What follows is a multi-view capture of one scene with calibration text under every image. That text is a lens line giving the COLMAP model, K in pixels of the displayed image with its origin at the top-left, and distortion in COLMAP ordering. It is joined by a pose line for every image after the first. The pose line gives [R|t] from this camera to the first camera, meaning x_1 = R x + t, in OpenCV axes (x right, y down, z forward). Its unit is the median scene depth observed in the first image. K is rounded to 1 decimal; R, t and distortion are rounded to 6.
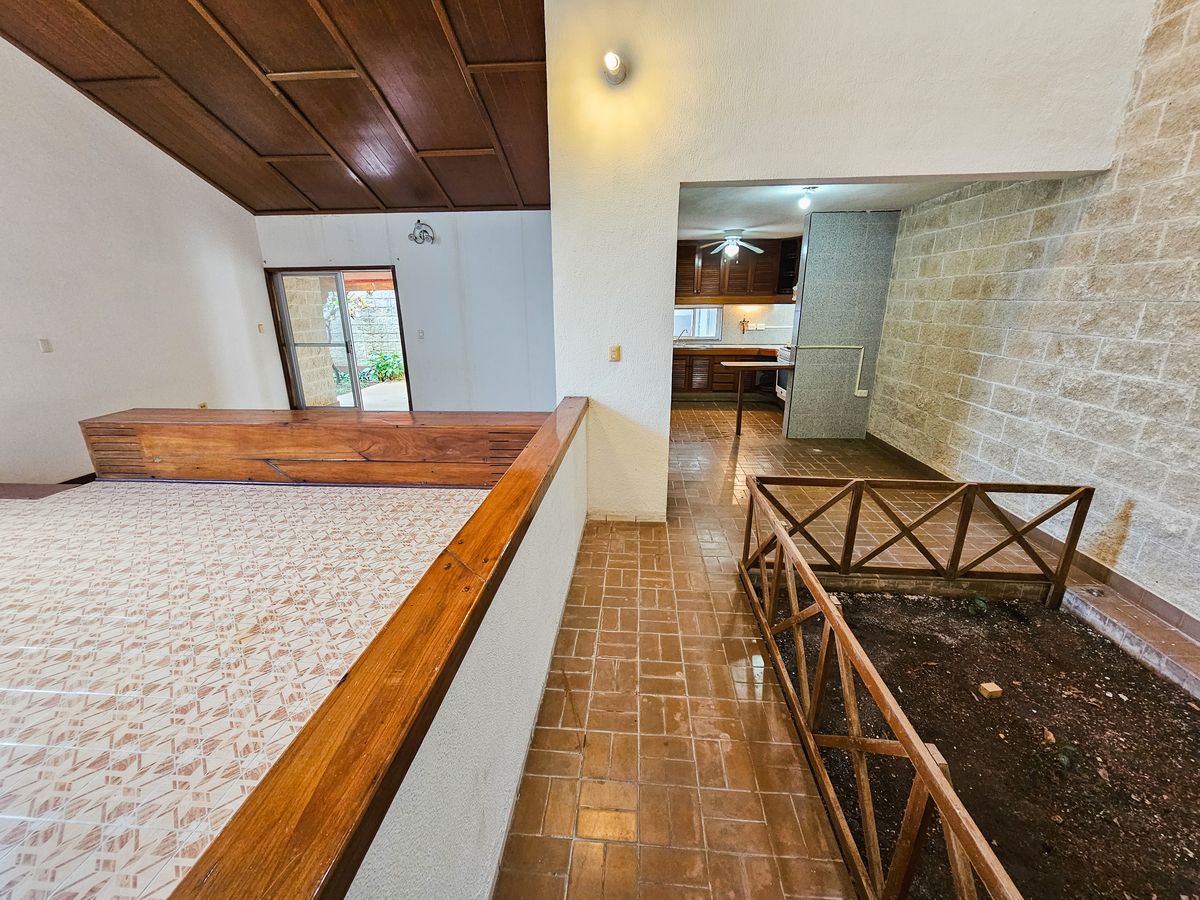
lens RADIAL K [[491.6, 0, 596.2], [0, 491.6, 454.0], [0, 0, 1]] dist [-0.003760, 0.000034]
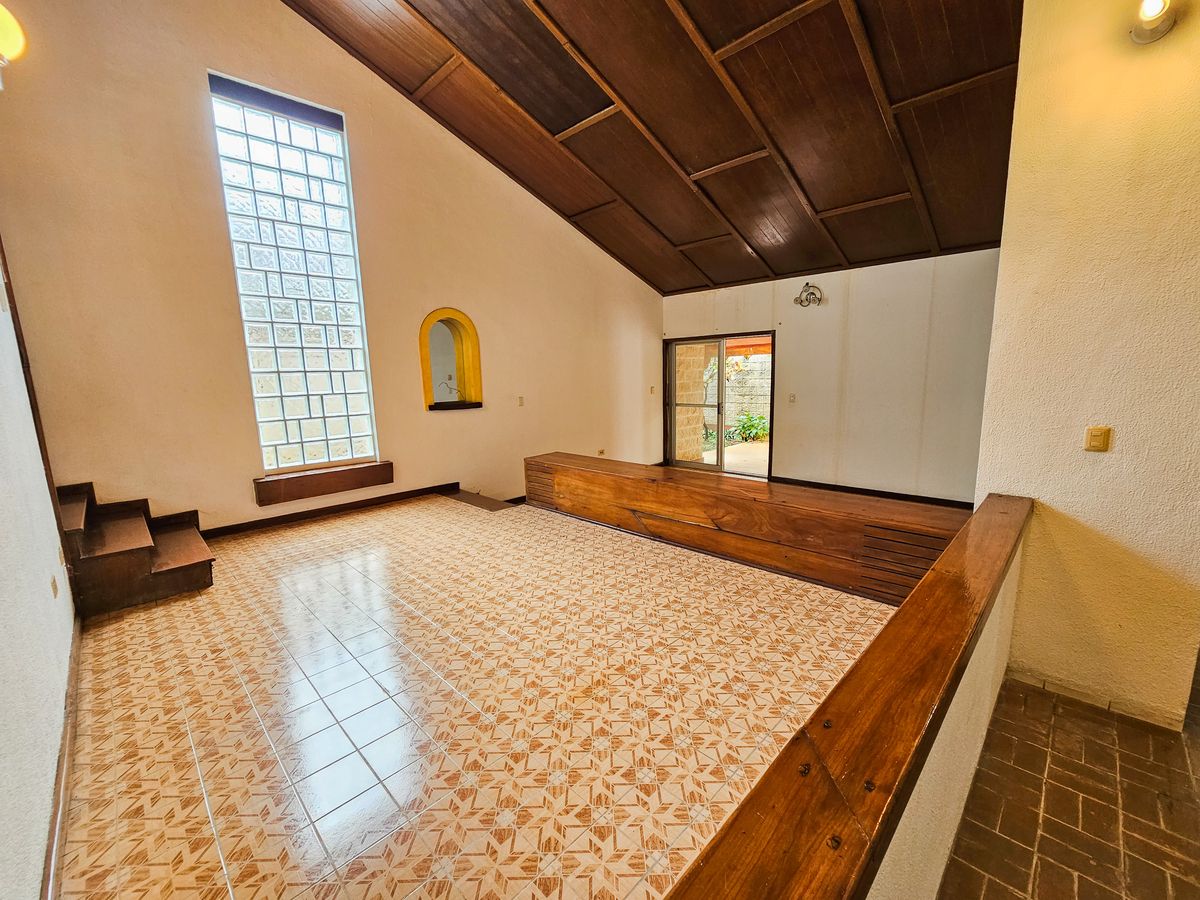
lens RADIAL K [[491.6, 0, 597.5], [0, 491.6, 455.6], [0, 0, 1]] dist [-0.003760, 0.000034]
pose [[0.763344, 0.096080, -0.638807, -0.049787], [-0.169396, 0.984045, -0.054414, -0.035878], [0.623387, 0.149748, 0.767440, 0.097649]]
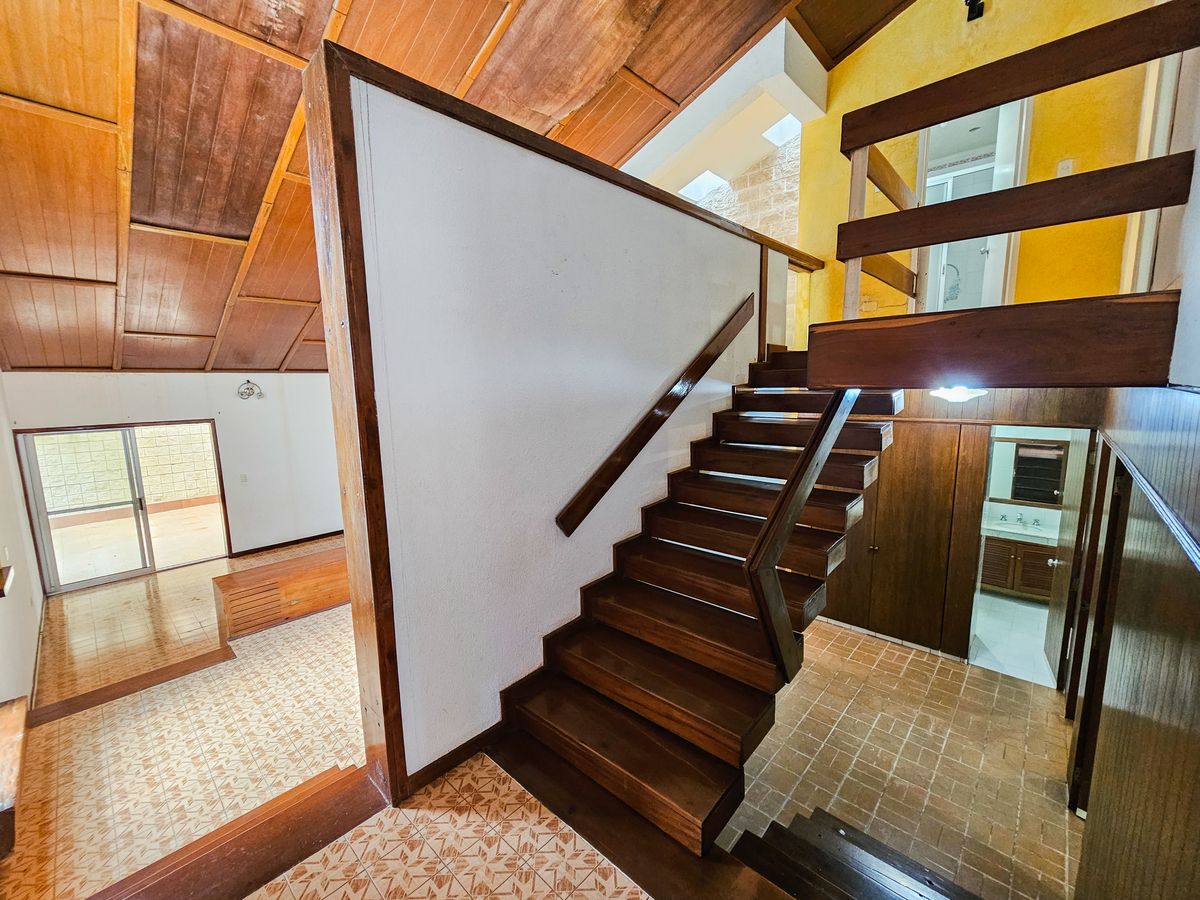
lens RADIAL K [[491.6, 0, 595.9], [0, 491.6, 456.3], [0, 0, 1]] dist [-0.003760, 0.000034]
pose [[0.621526, -0.118531, 0.774374, -1.408761], [0.241056, 0.969463, -0.045083, -0.115286], [-0.745384, 0.214688, 0.631120, -0.500969]]
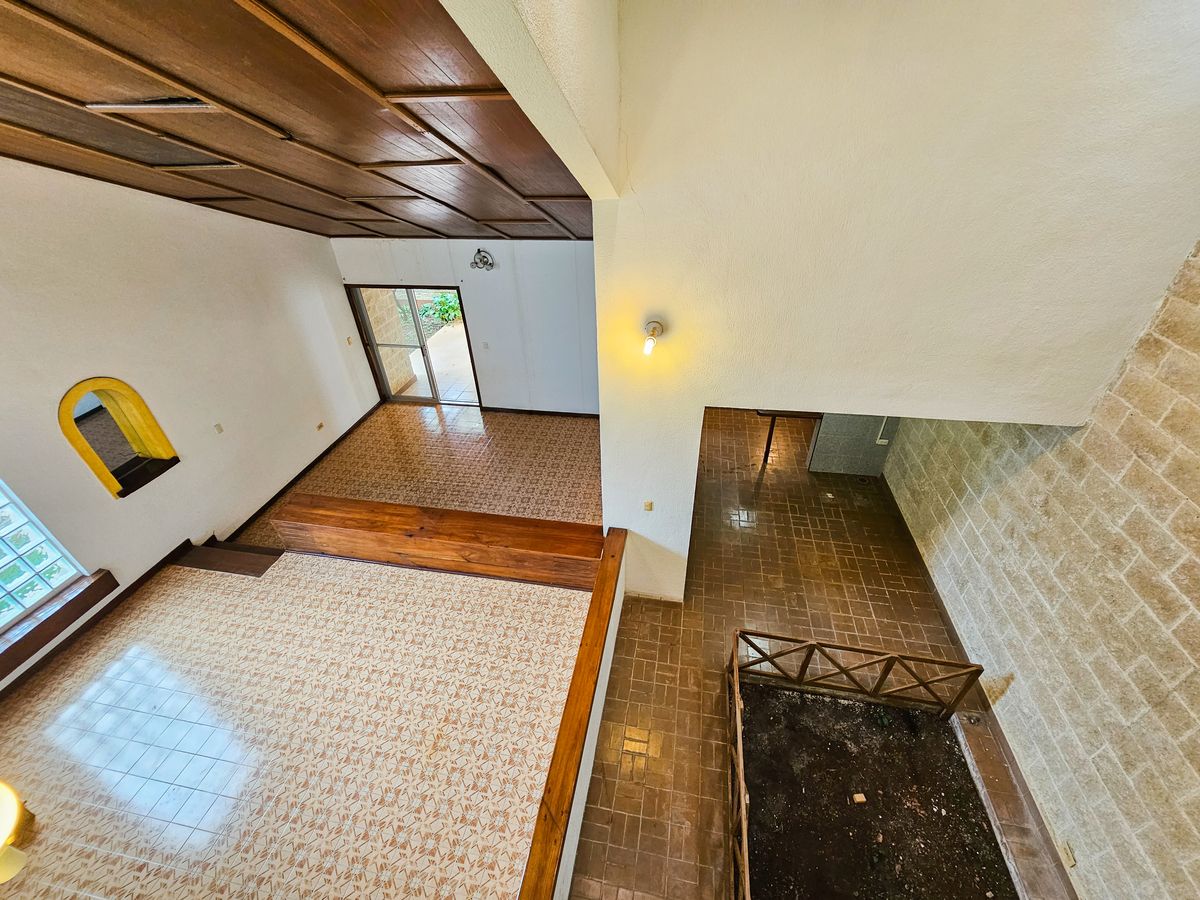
lens RADIAL K [[491.6, 0, 595.9], [0, 491.6, 453.7], [0, 0, 1]] dist [-0.003760, 0.000034]
pose [[0.993893, 0.040902, -0.102483, 0.027676], [-0.007310, 0.951127, 0.308714, -0.715208], [0.110102, -0.306080, 0.945618, -0.193127]]
